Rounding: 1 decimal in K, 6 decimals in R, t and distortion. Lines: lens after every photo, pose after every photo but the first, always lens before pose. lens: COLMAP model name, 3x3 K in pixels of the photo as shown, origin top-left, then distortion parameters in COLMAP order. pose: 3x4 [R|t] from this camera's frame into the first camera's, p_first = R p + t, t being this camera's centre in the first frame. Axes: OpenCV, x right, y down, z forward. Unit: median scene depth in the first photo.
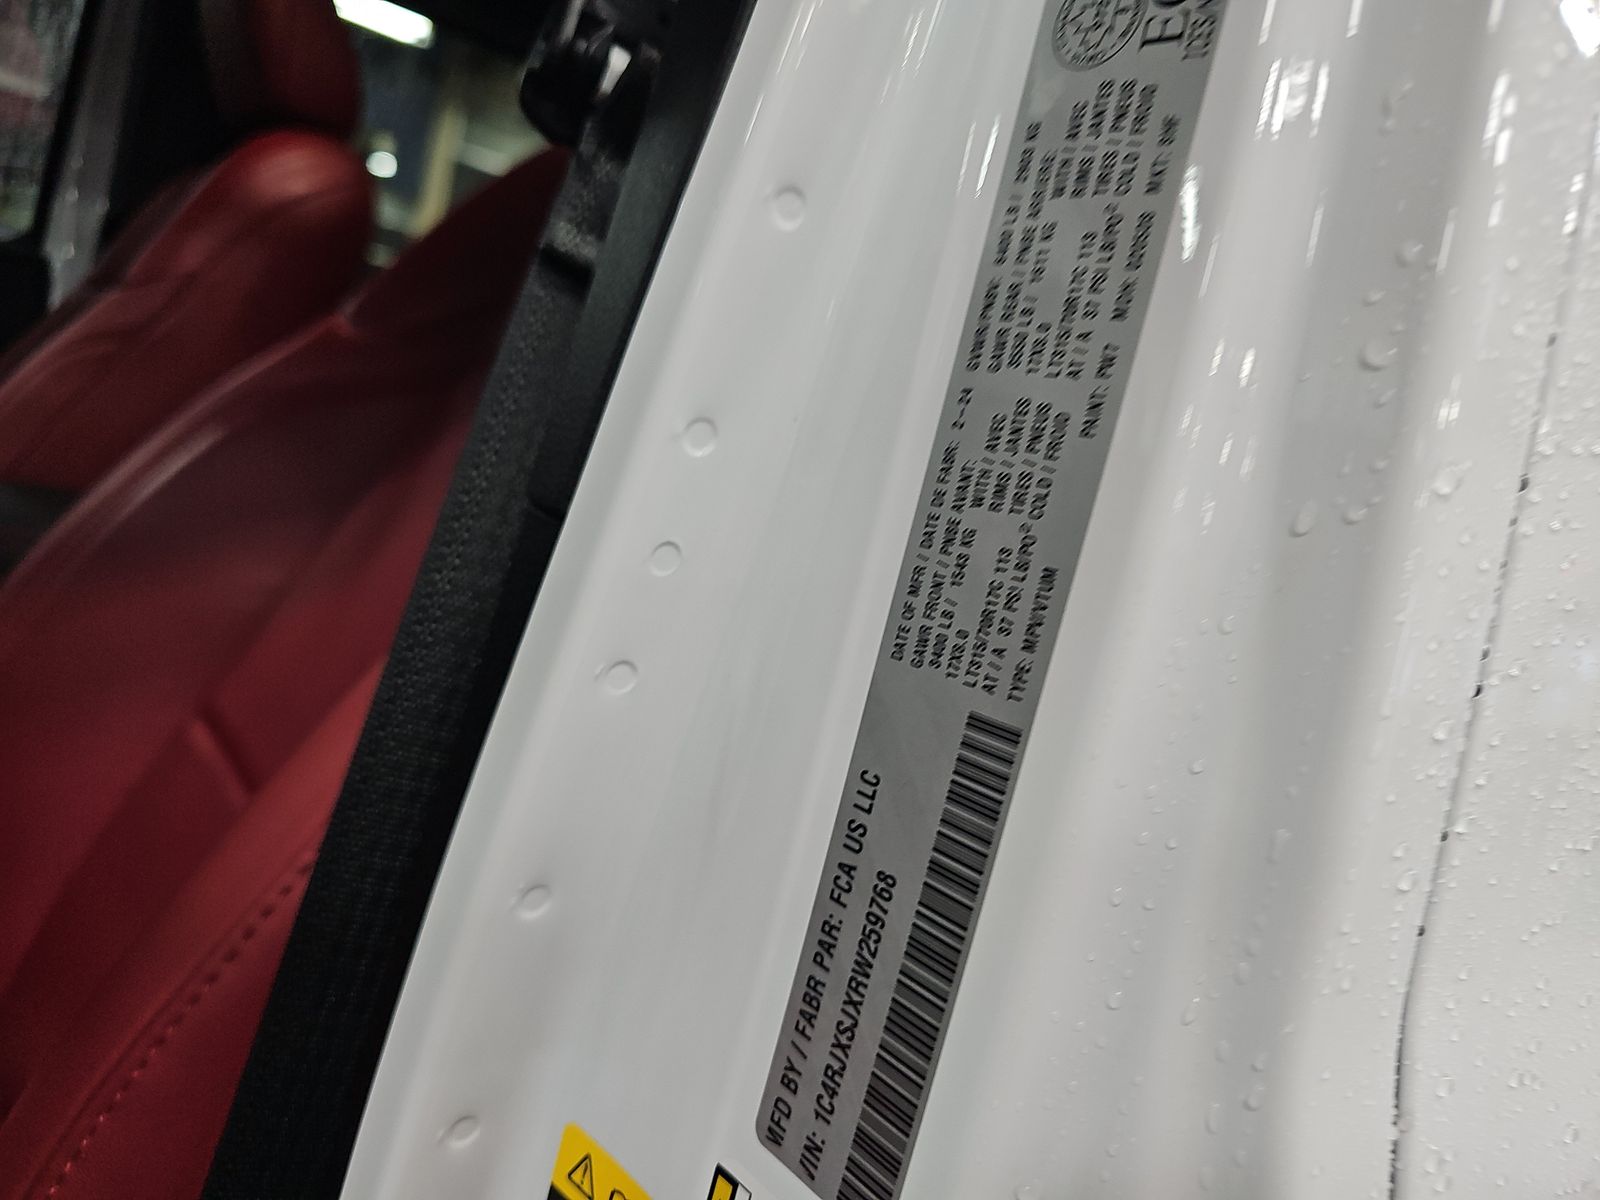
lens RADIAL K [[1031.5, 0, 800.0], [0, 1031.5, 600.0], [0, 0, 1]] dist [0.046681, -0.048573]
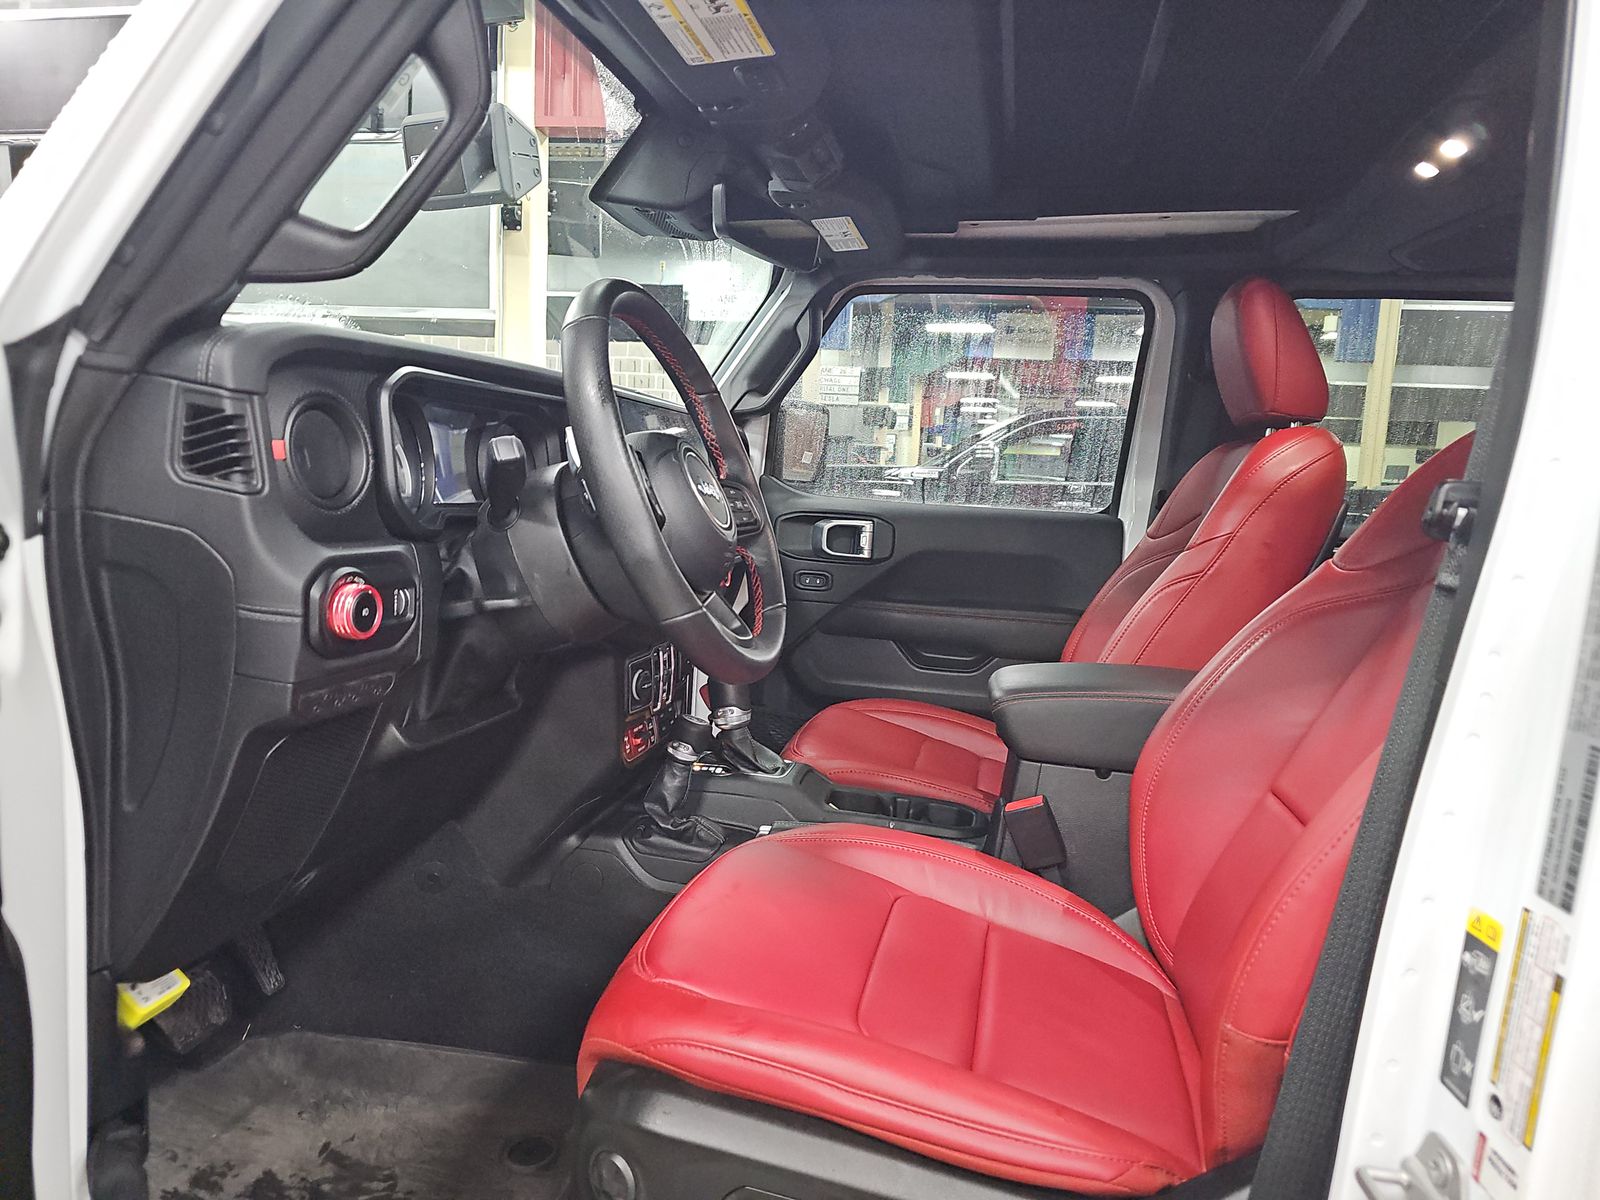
lens RADIAL K [[1013.6, 0, 811.0], [0, 1013.6, 597.1], [0, 0, 1]] dist [0.081966, -0.078375]
pose [[0.652747, -0.104980, -0.750267, 0.660065], [-0.006250, 0.989572, -0.143901, 0.085950], [0.757550, 0.098620, 0.645285, -1.843314]]
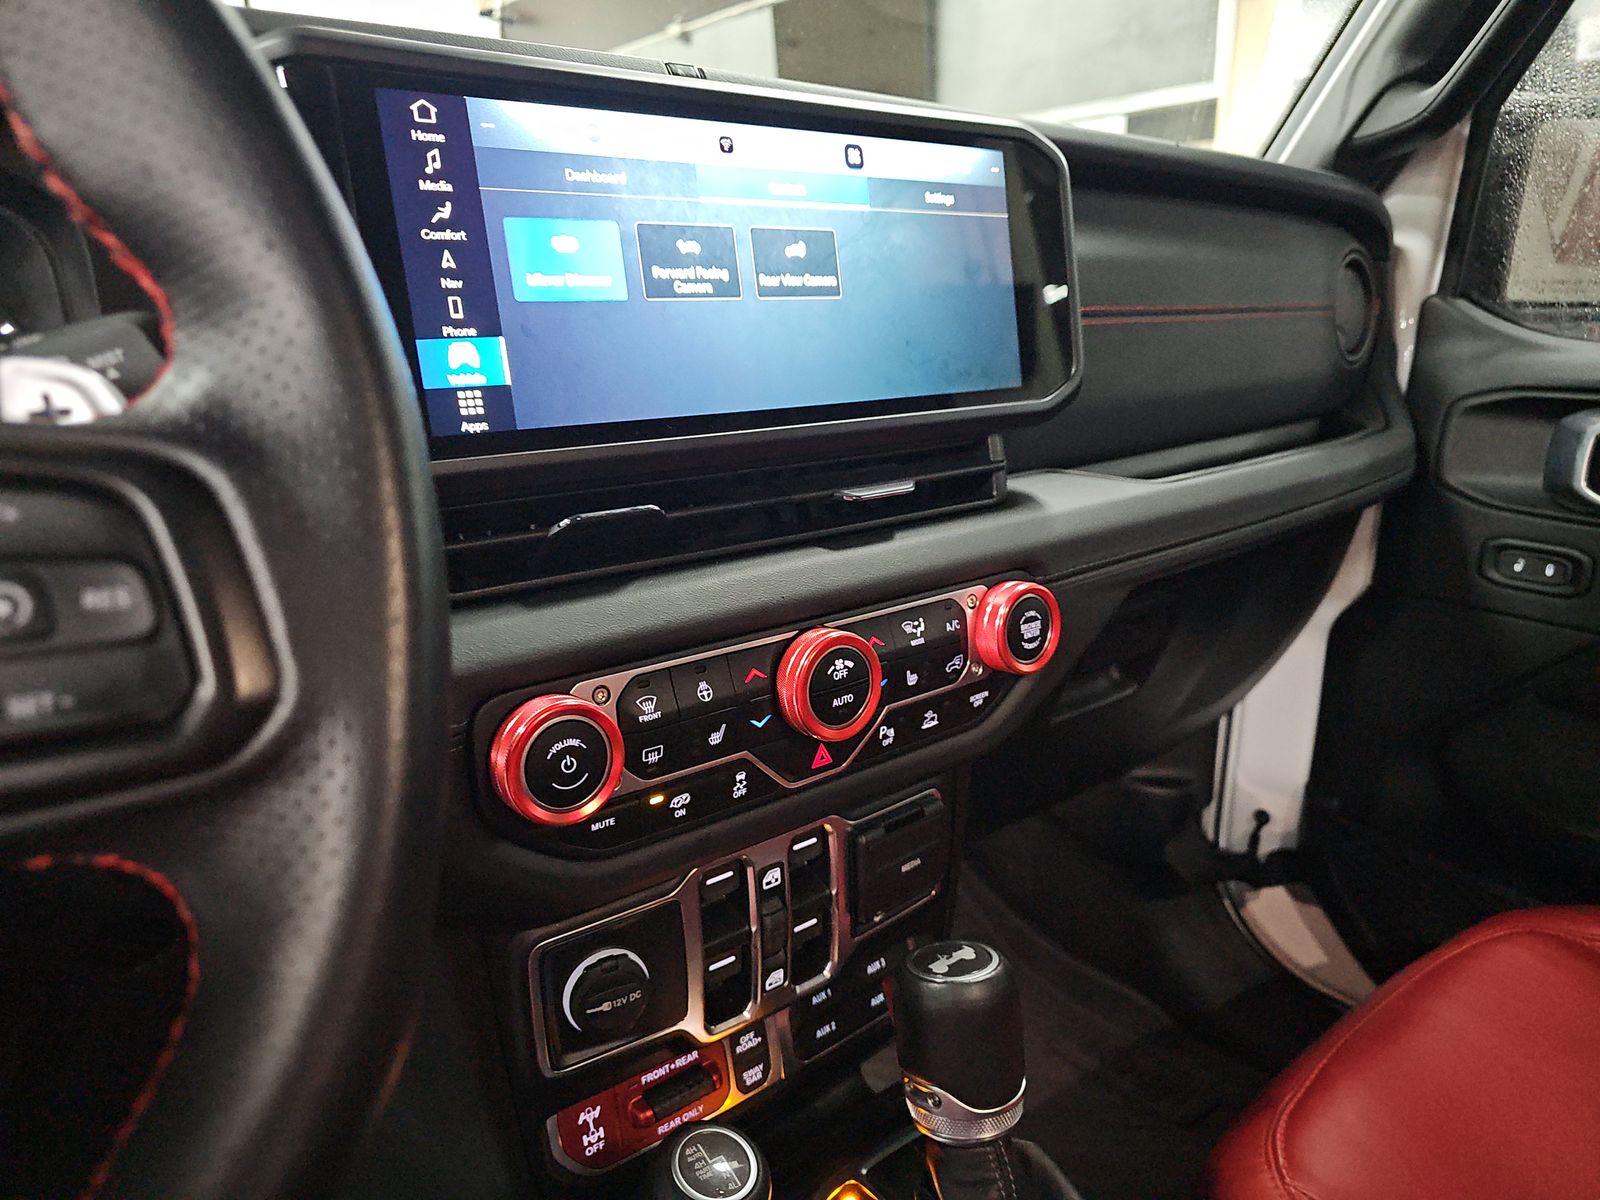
lens RADIAL K [[1031.5, 0, 800.0], [0, 1031.5, 600.0], [0, 0, 1]] dist [0.046681, -0.048573]
pose [[-0.009200, 0.059663, -0.998176, -2.424368], [-0.124559, 0.990375, 0.060345, -1.144564], [0.992170, 0.124887, -0.001679, 1.455122]]
